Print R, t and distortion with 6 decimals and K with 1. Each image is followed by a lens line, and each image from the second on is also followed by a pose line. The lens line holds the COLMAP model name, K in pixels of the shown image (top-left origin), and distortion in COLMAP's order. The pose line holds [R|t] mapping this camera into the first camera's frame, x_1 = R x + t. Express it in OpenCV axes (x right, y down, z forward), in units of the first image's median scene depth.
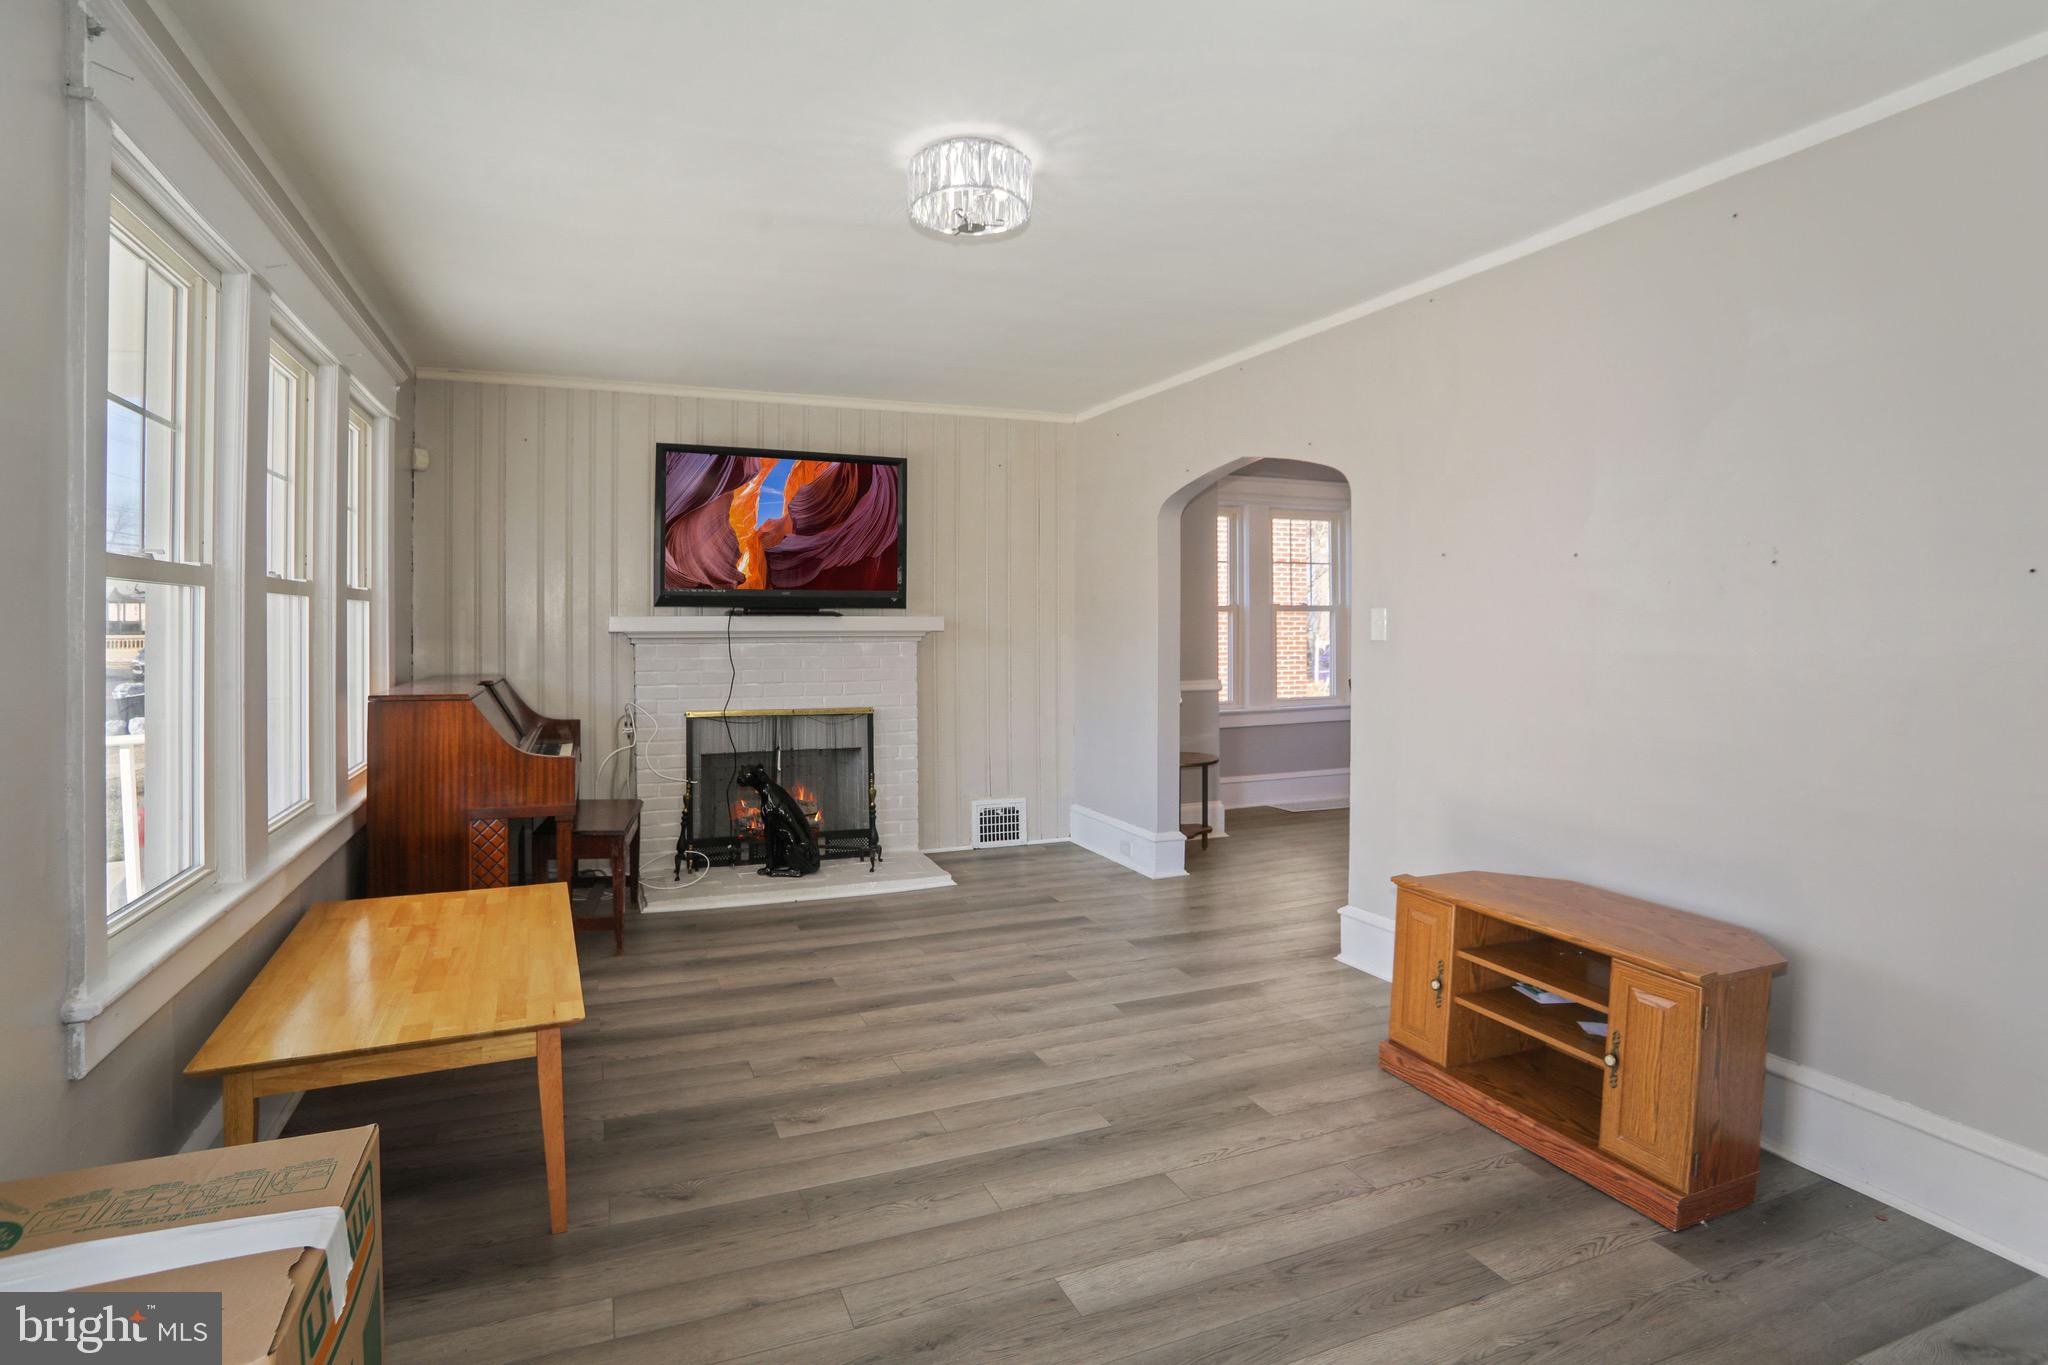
lens RADIAL K [[1053.6, 0, 1028.3], [0, 1053.6, 680.8], [0, 0, 1]] dist [0.012187, 0.001294]
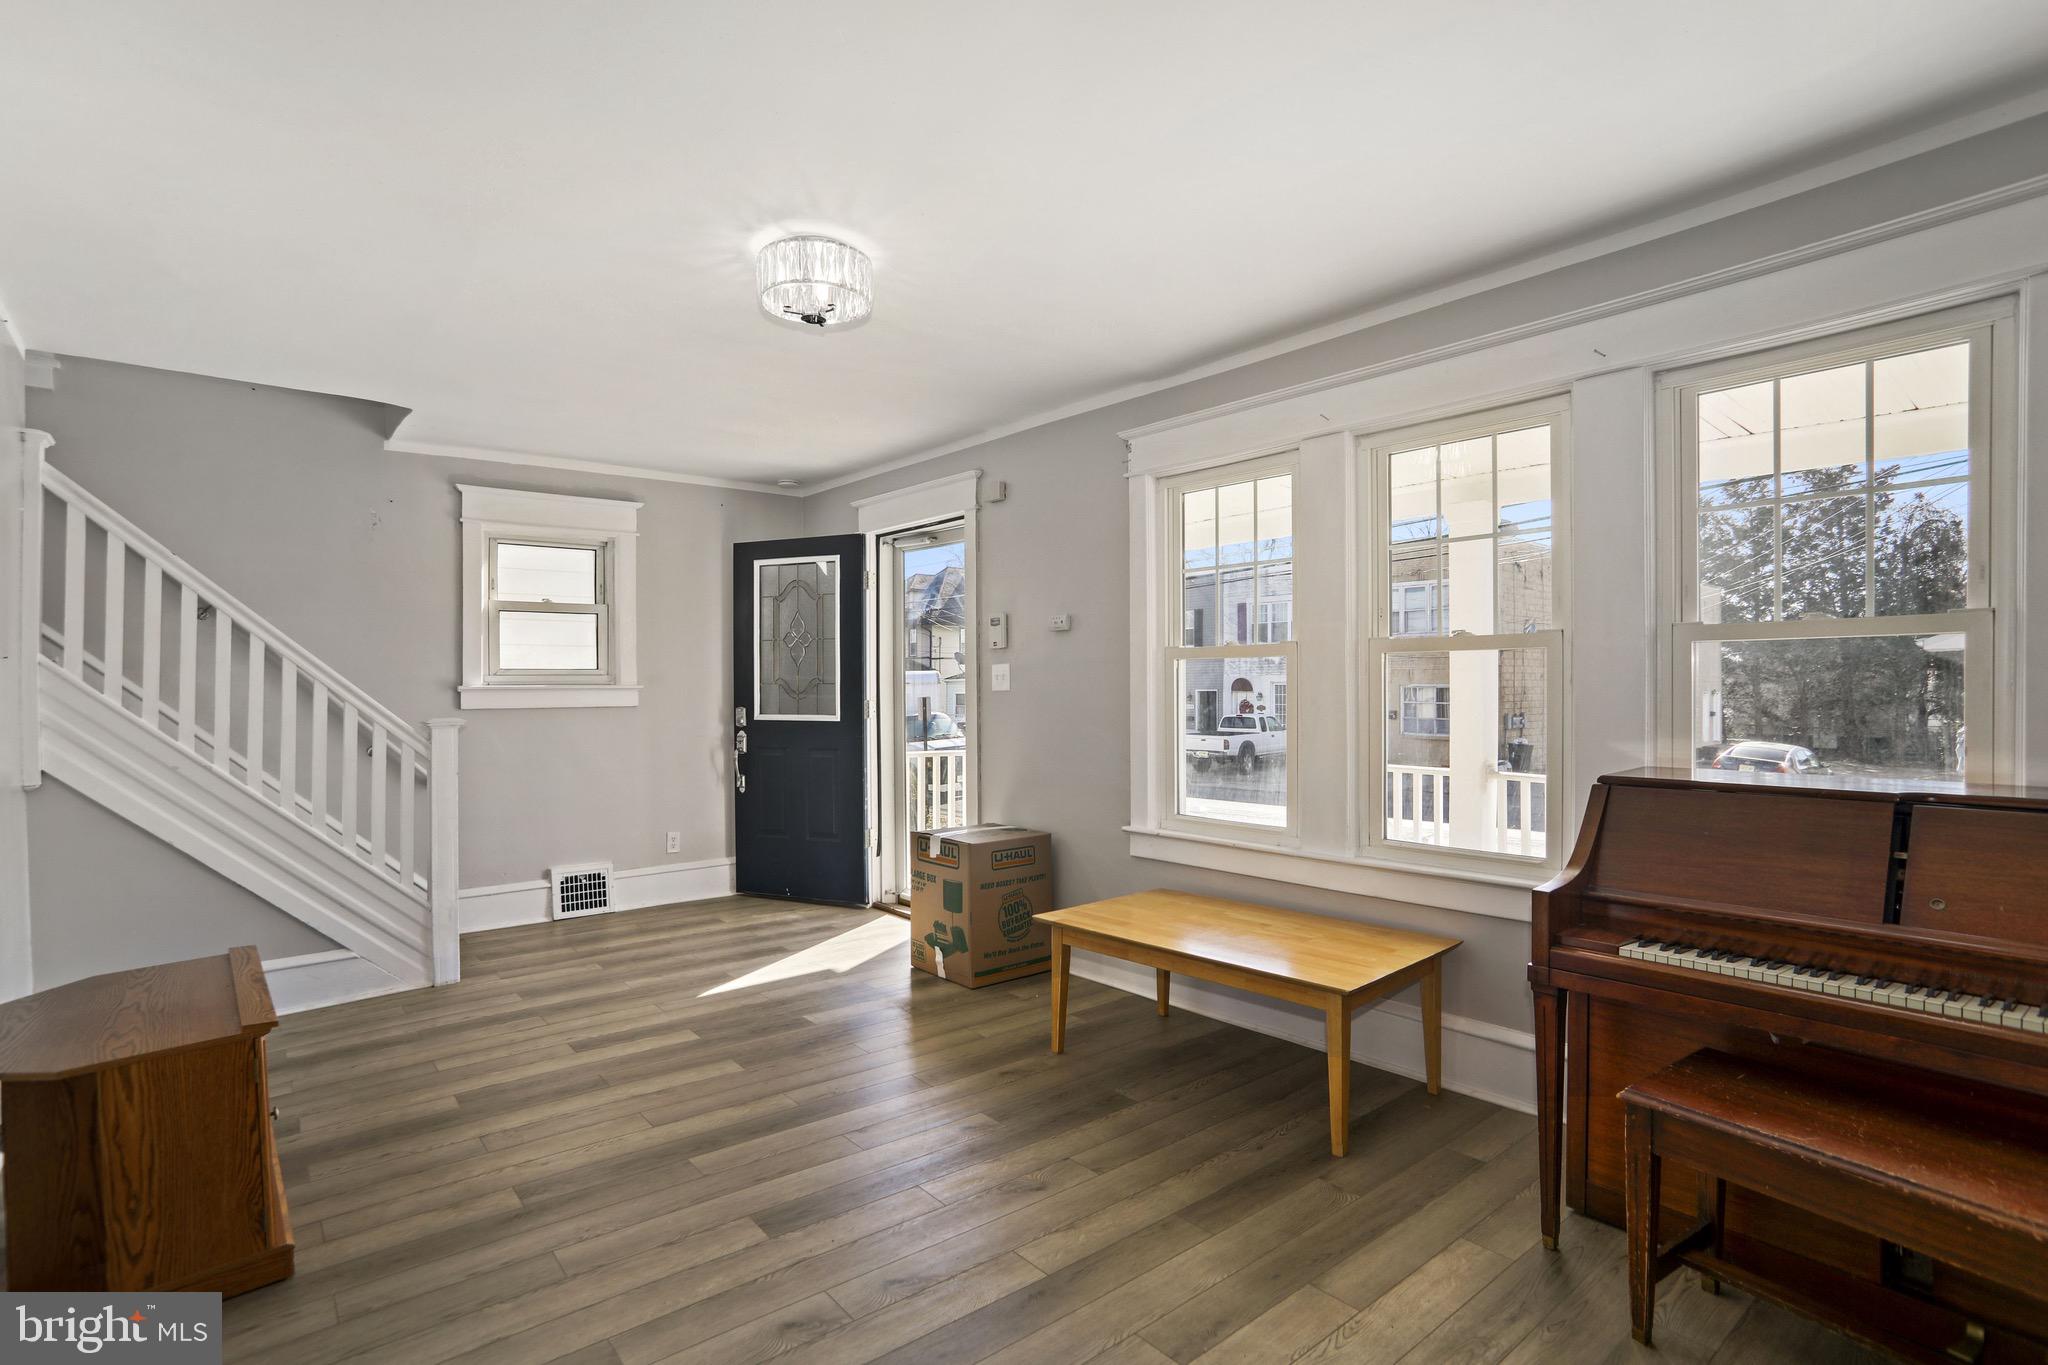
lens RADIAL K [[1053.6, 0, 1028.3], [0, 1053.6, 680.8], [0, 0, 1]] dist [0.012187, 0.001294]
pose [[-0.962195, 0.009808, -0.272185, 0.034615], [-0.002498, 0.998992, 0.044827, -0.110892], [0.272350, 0.043812, -0.961200, 2.157813]]
